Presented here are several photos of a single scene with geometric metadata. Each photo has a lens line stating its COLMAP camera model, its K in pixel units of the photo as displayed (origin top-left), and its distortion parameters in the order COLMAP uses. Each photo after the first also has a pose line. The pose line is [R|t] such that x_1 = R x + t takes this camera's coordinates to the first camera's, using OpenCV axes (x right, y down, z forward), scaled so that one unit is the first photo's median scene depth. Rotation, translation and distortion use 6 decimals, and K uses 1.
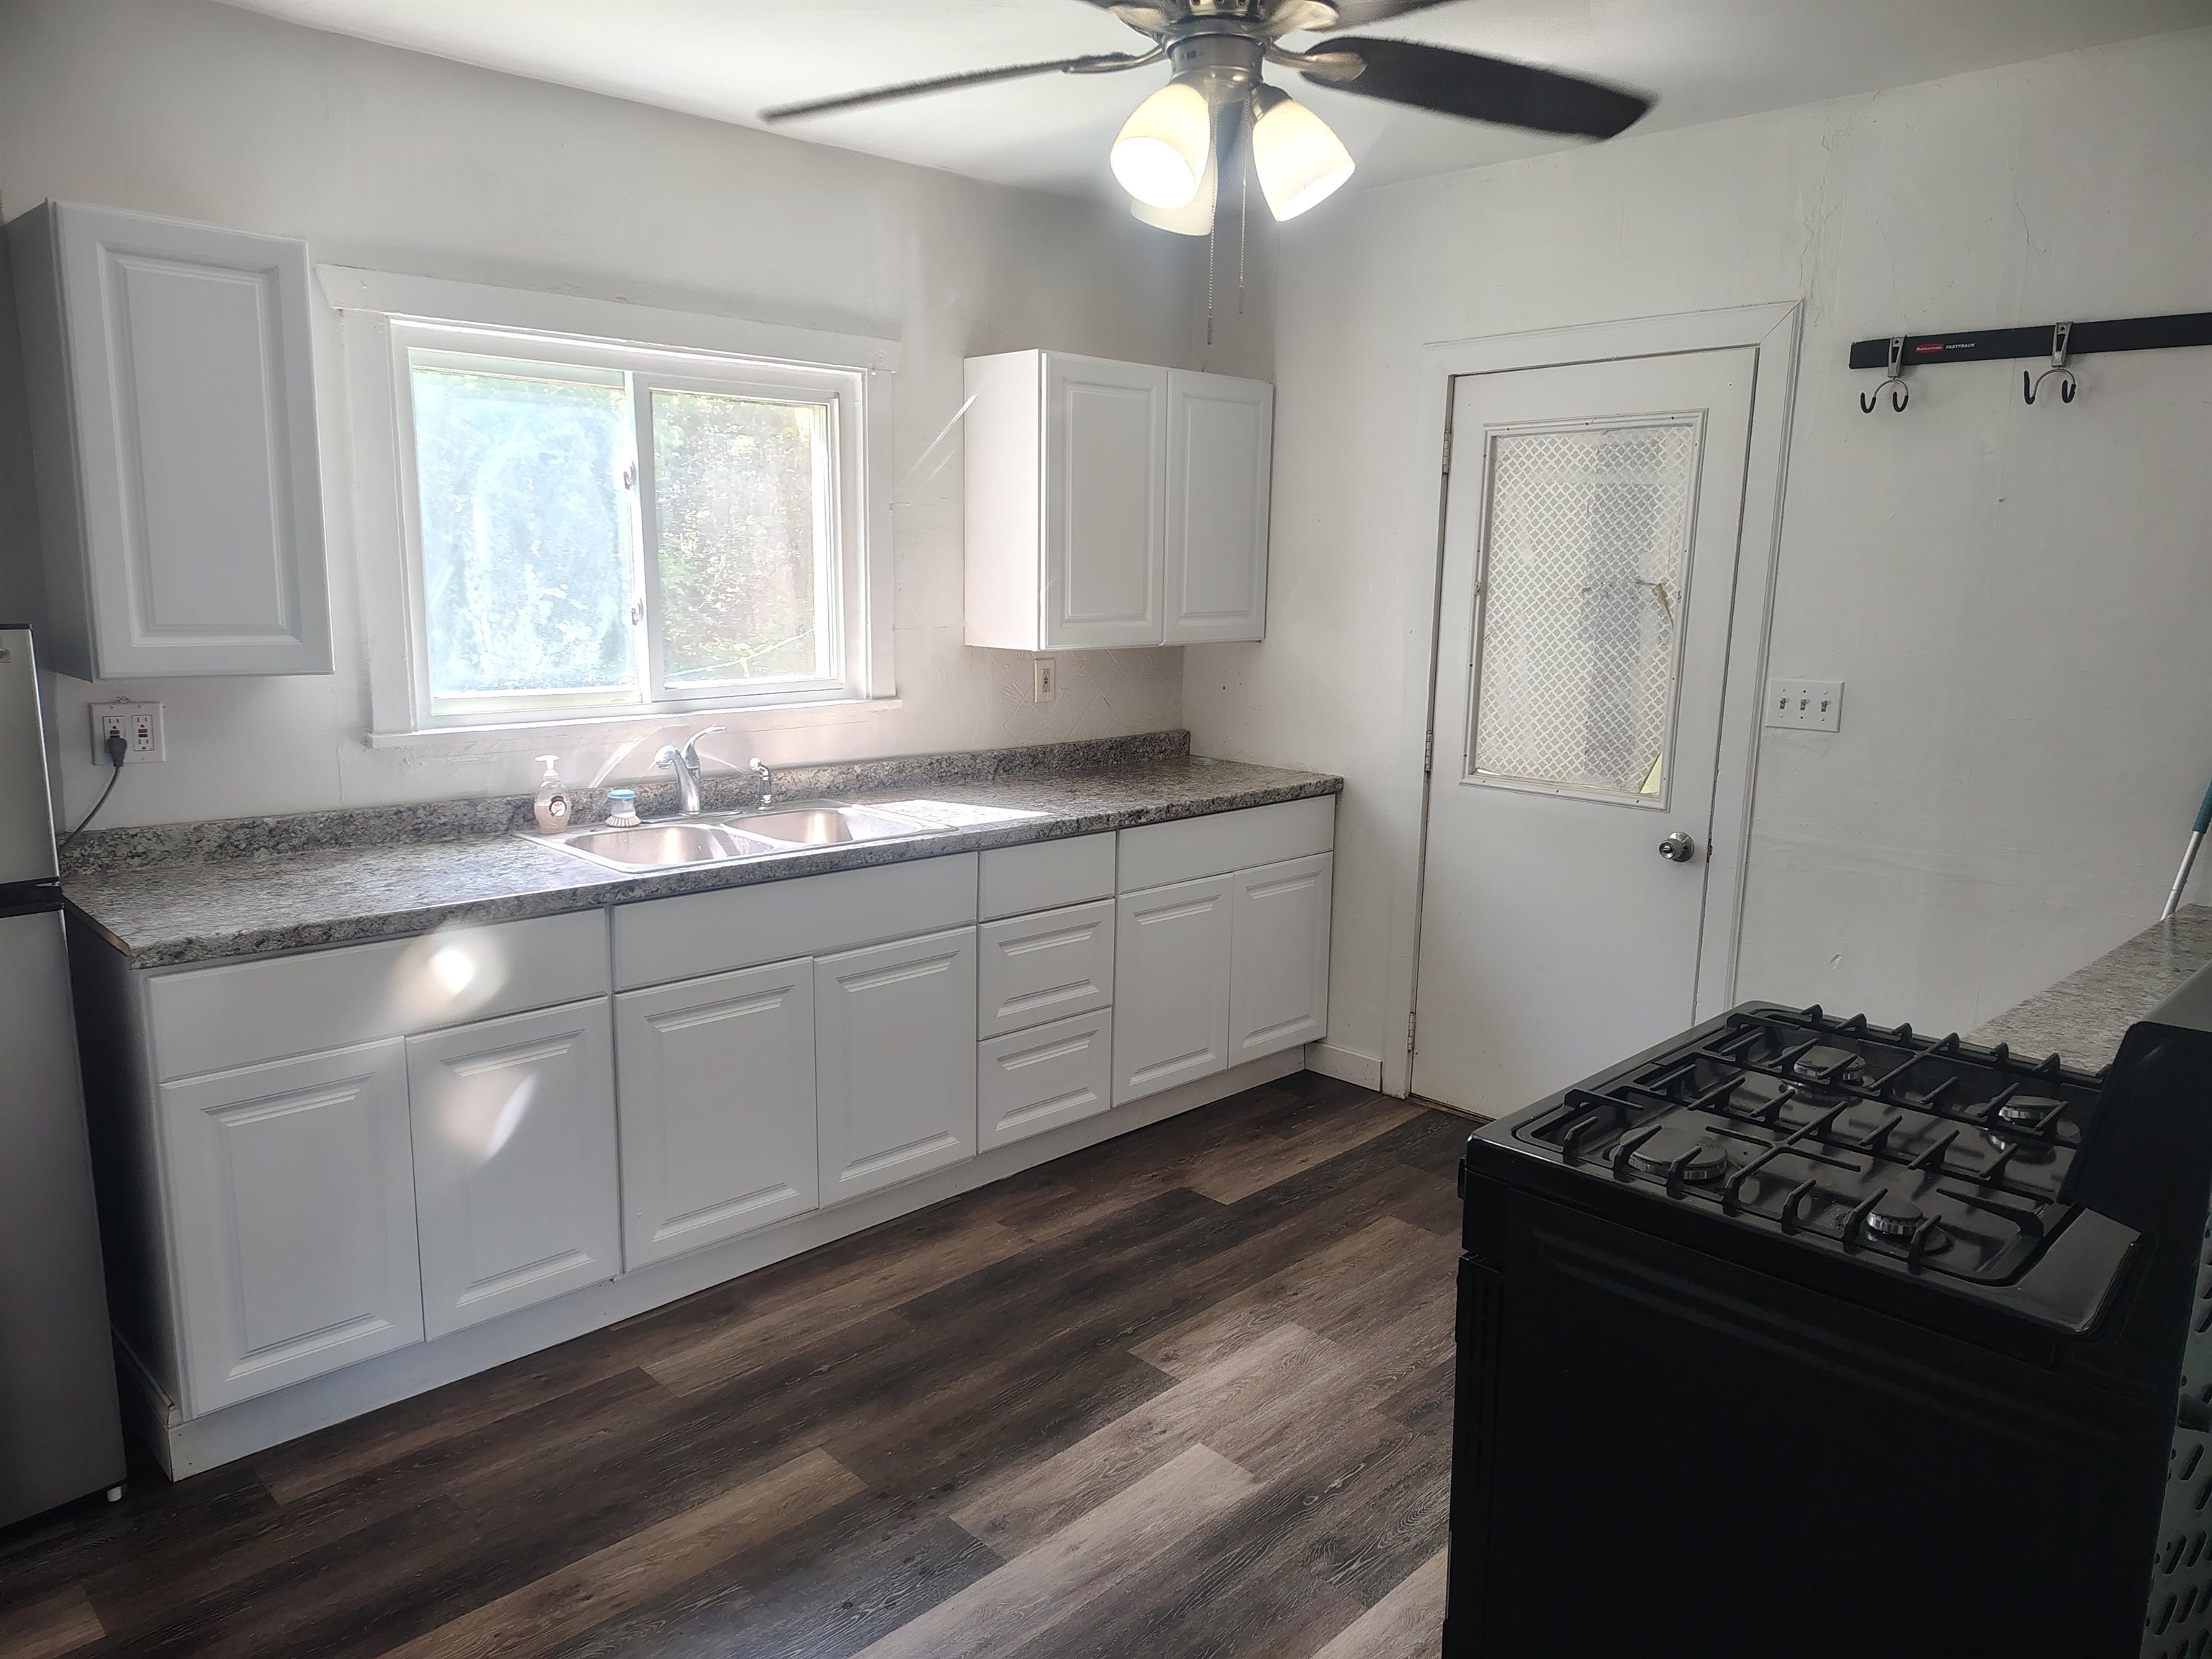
lens RADIAL K [[1531.5, 0, 1101.1], [0, 1531.5, 822.9], [0, 0, 1]] dist [0.054871, -0.036315]
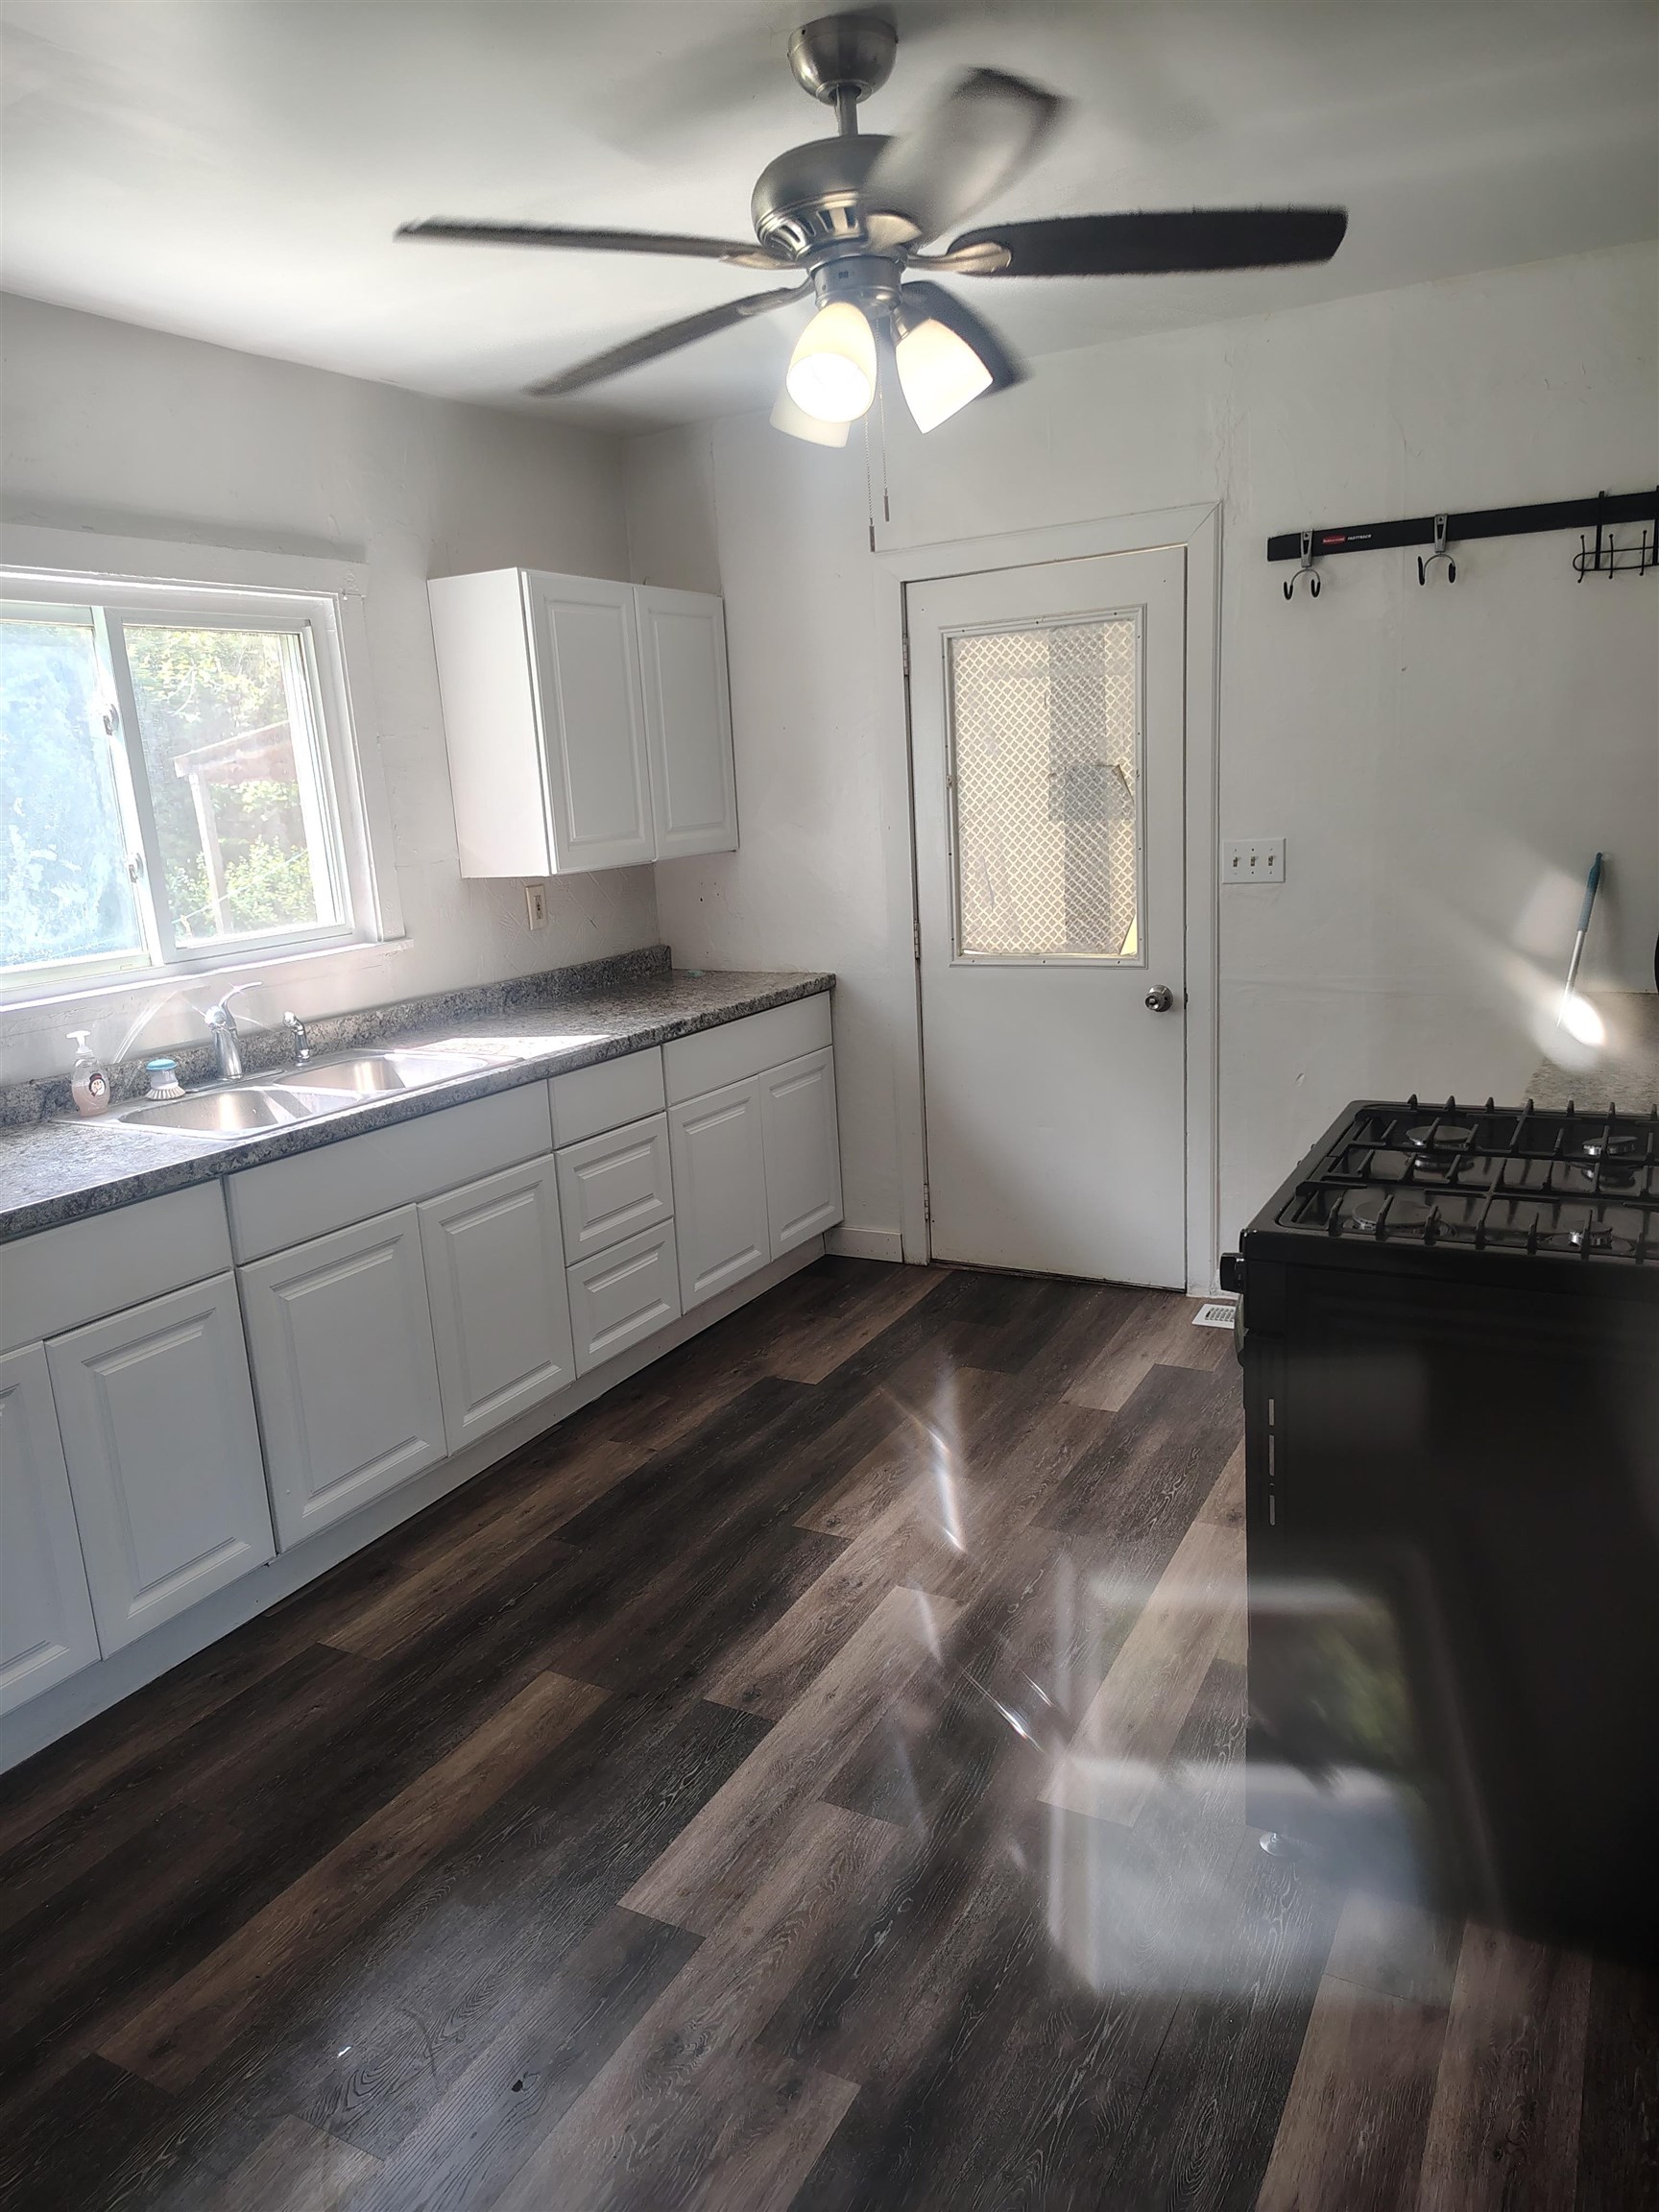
lens RADIAL K [[1531.5, 0, 833.6], [0, 1531.5, 1110.5], [0, 0, 1]] dist [0.054871, -0.036315]
pose [[0.952579, -0.131857, 0.274239, -0.180558], [0.121105, 0.991067, 0.055854, 0.005711], [-0.279154, -0.019993, 0.960038, -0.010984]]
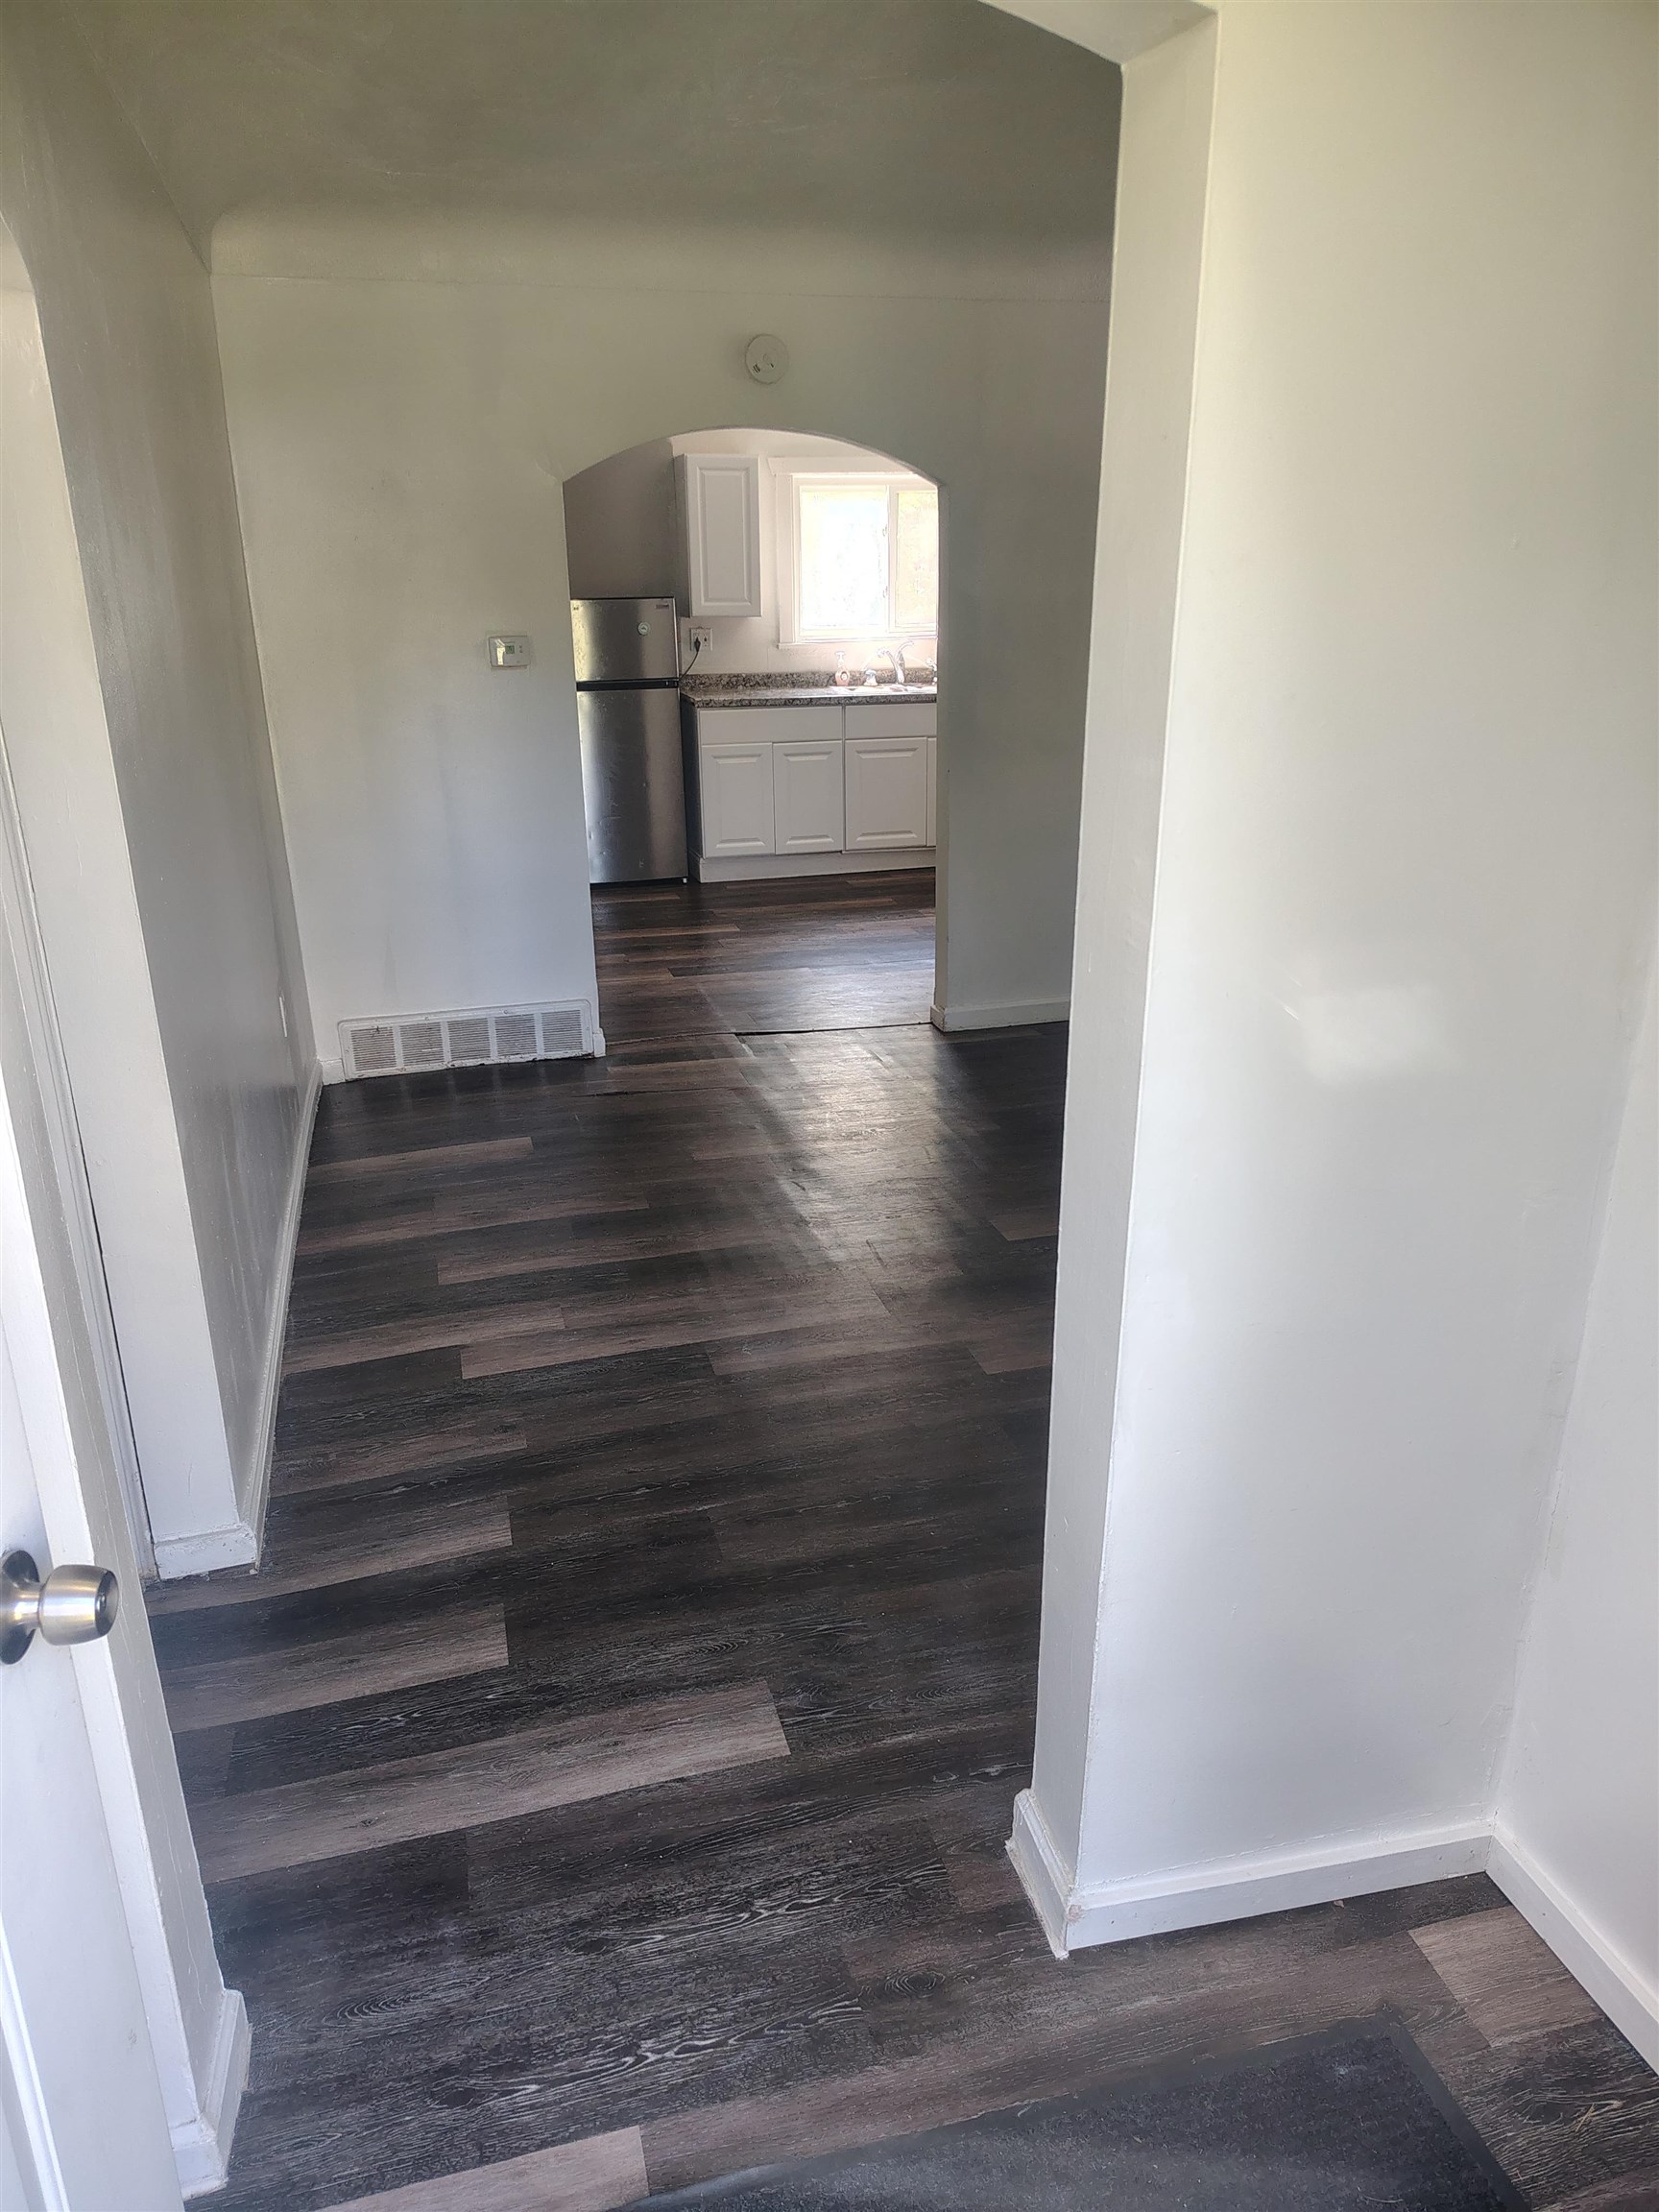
lens RADIAL K [[1531.5, 0, 832.5], [0, 1531.5, 1116.3], [0, 0, 1]] dist [0.054871, -0.036315]
pose [[0.871756, 0.138323, -0.470009, 0.857987], [-0.059163, 0.982019, 0.179273, 0.232749], [0.486356, -0.128475, 0.864264, -1.193367]]
